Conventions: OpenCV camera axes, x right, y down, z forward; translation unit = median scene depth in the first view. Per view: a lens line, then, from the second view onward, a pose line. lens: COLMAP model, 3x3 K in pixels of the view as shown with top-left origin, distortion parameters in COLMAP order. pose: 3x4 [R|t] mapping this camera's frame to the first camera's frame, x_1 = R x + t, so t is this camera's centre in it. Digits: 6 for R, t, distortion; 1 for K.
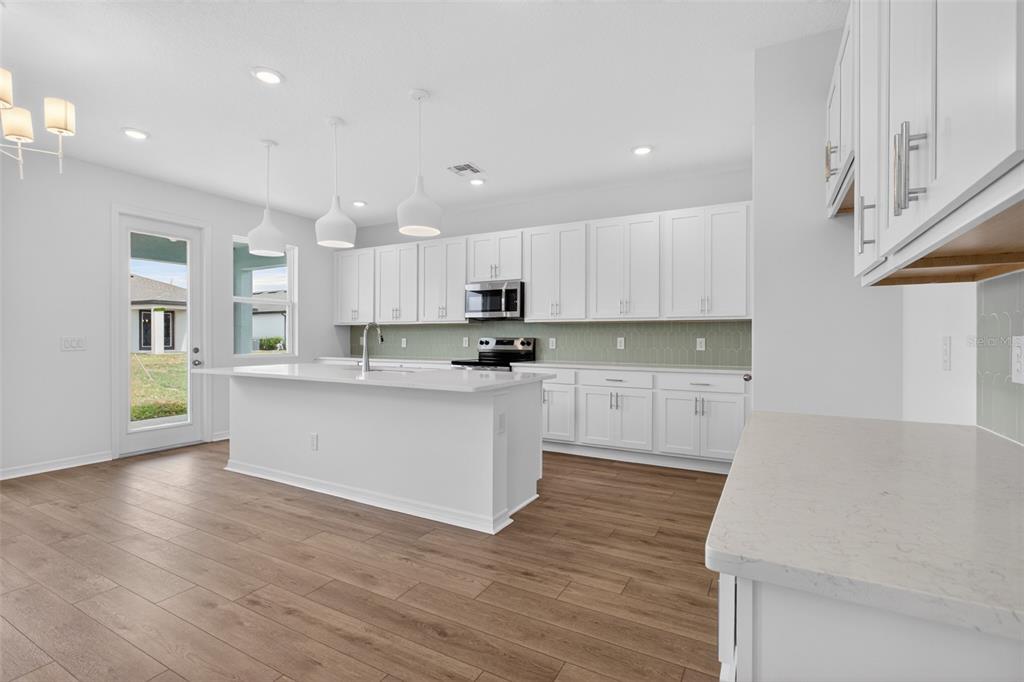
lens RADIAL K [[468.9, 0, 512.0], [0, 468.9, 341.0], [0, 0, 1]] dist [-0.001319, 0.000303]
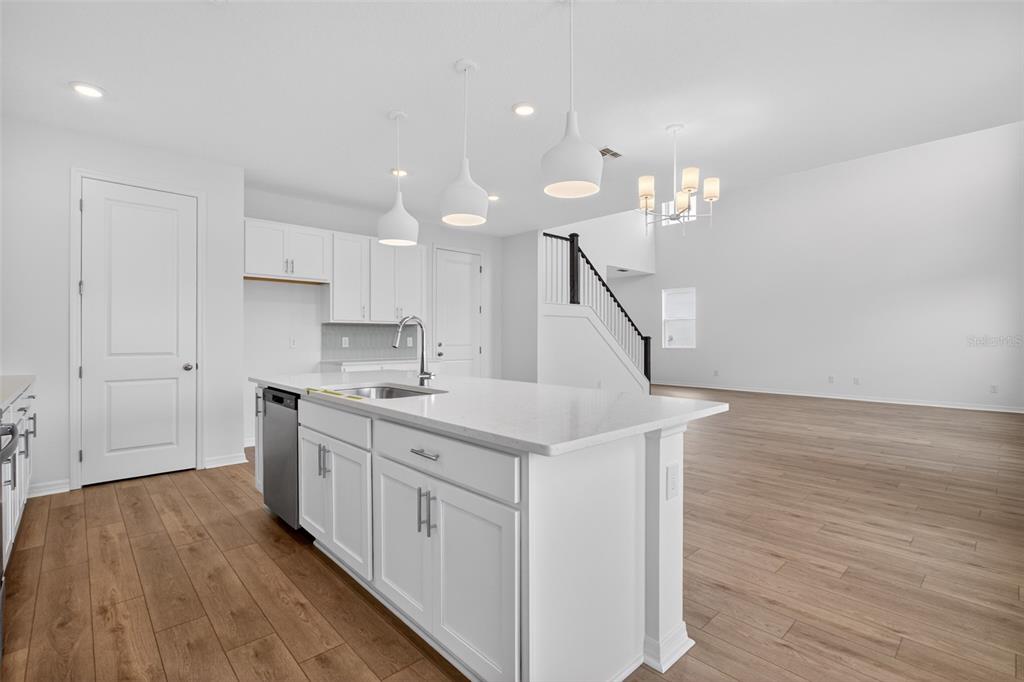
lens RADIAL K [[468.9, 0, 512.0], [0, 468.9, 341.0], [0, 0, 1]] dist [-0.001319, 0.000303]
pose [[-0.950982, -0.004676, 0.309210, -0.552934], [0.000756, 0.999848, 0.017443, -0.013580], [-0.309244, 0.016821, -0.950834, 1.374827]]
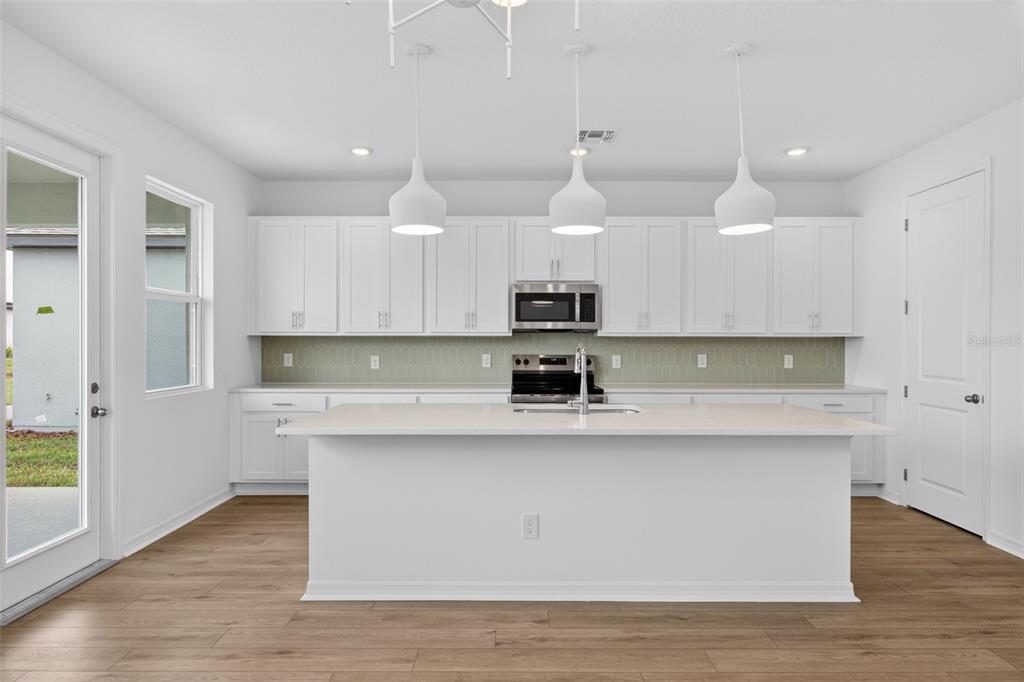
lens RADIAL K [[598.4, 0, 512.0], [0, 598.4, 341.0], [0, 0, 1]] dist [-0.004840, 0.000196]
pose [[0.875904, -0.001435, 0.482482, -0.695892], [0.004266, 0.999980, -0.004771, -0.032631], [-0.482466, 0.006238, 0.875893, 0.229132]]
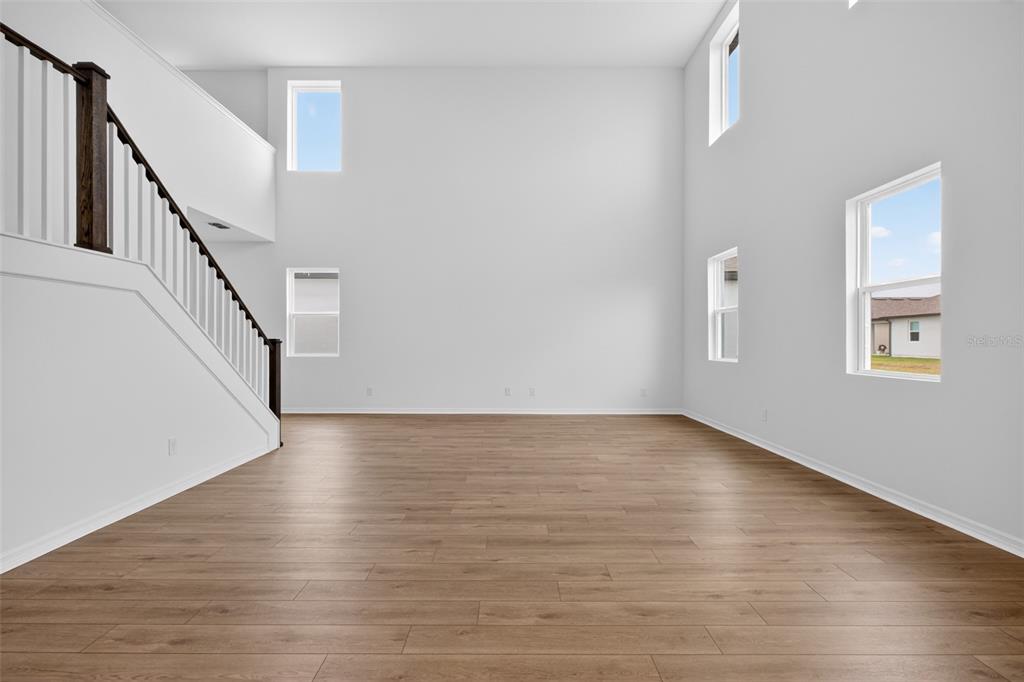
lens RADIAL K [[466.4, 0, 512.9], [0, 466.4, 343.3], [0, 0, 1]] dist [-0.008158, 0.000646]
pose [[-0.872784, -0.000905, -0.488105, -0.430434], [-0.006531, 0.999930, 0.009824, -0.001078], [0.488062, 0.011762, -0.872730, 0.494358]]
